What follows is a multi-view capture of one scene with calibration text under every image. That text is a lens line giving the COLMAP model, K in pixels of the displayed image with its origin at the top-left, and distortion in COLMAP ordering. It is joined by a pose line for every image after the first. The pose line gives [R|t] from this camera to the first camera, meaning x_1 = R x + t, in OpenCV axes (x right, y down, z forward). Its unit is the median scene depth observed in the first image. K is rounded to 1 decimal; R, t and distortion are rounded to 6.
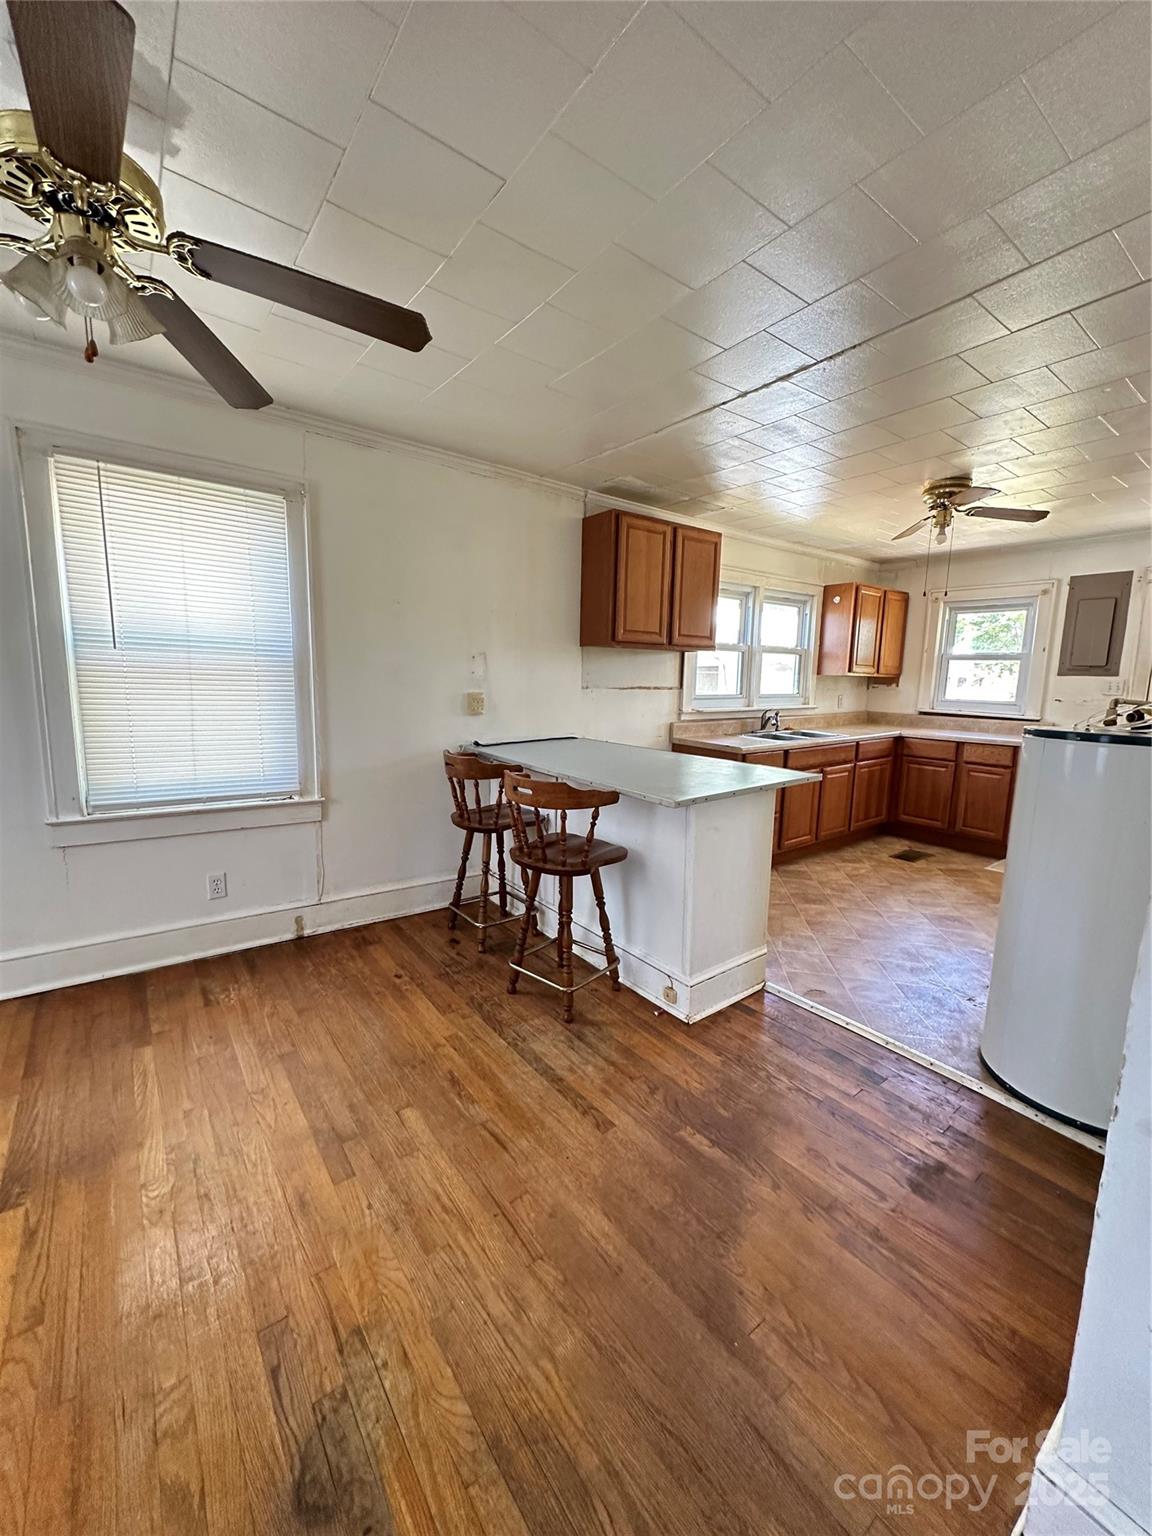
lens RADIAL K [[608.8, 0, 576.0], [0, 608.8, 768.0], [0, 0, 1]] dist [-0.003510, -0.000045]
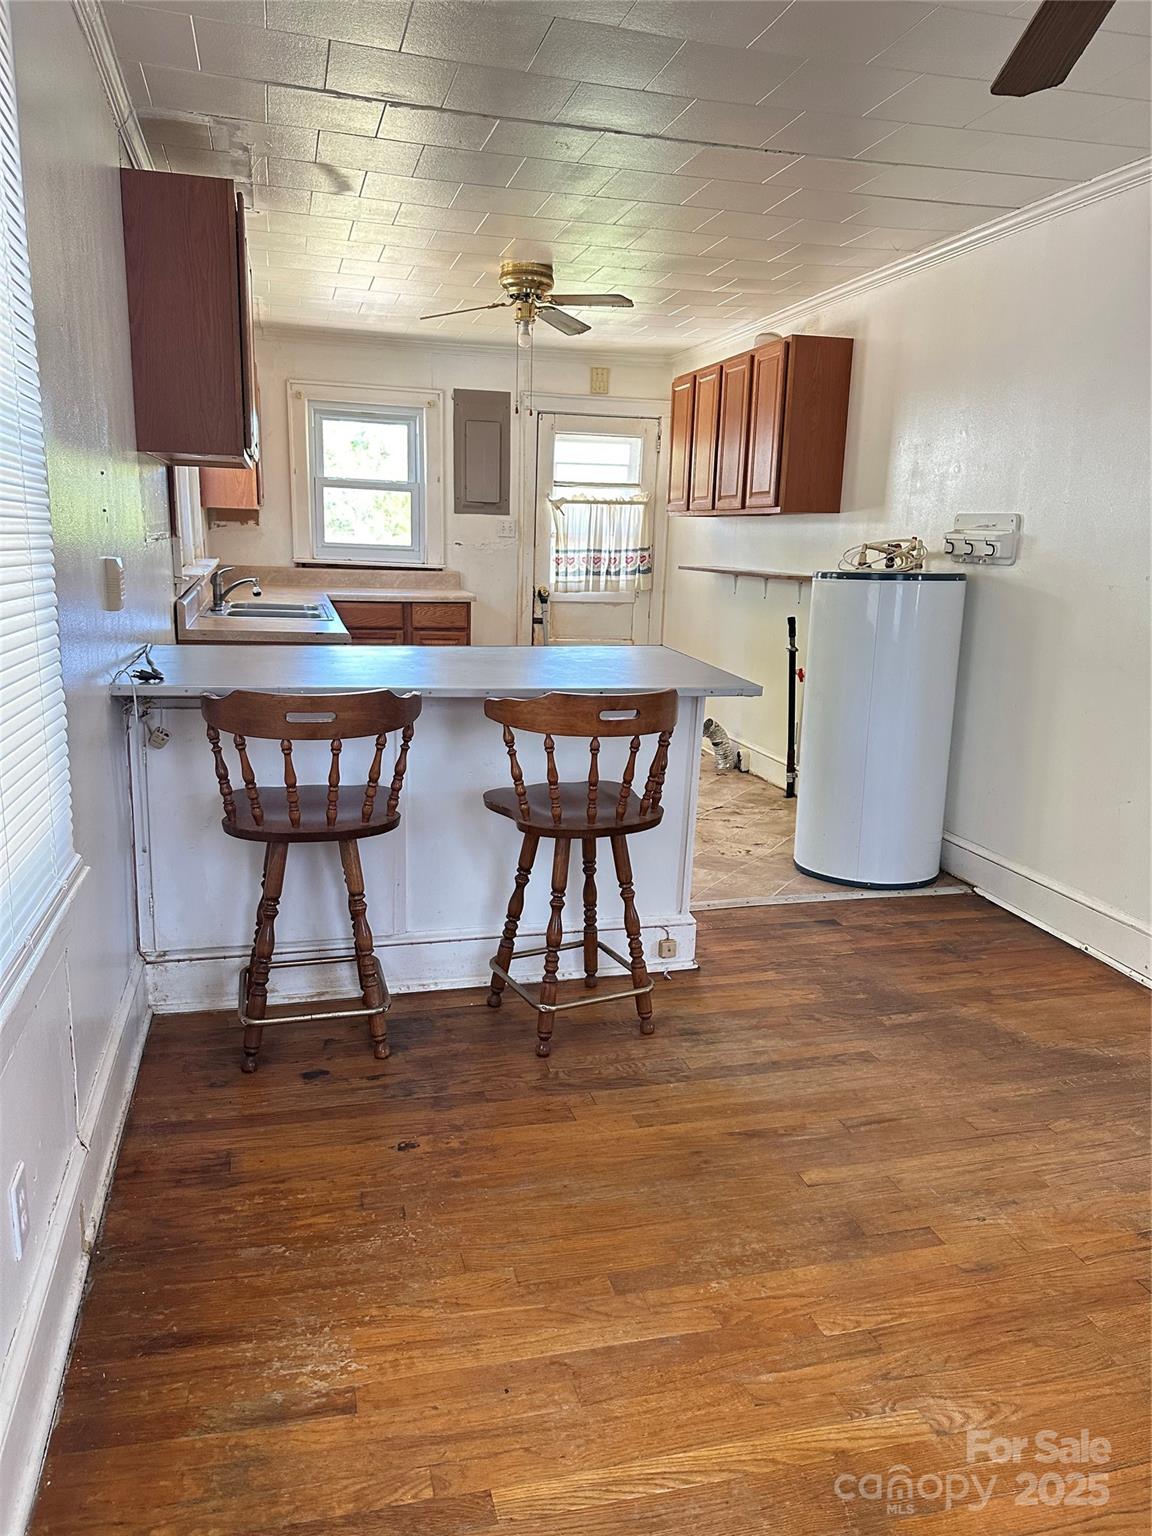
lens RADIAL K [[1077.1, 0, 576.0], [0, 1077.1, 768.0], [0, 0, 1]] dist [0.151422, -0.251779]
pose [[0.361544, -0.206726, 0.909148, -0.992148], [0.117771, 0.977425, 0.175416, -0.093700], [-0.924887, 0.043650, 0.377729, 0.536234]]
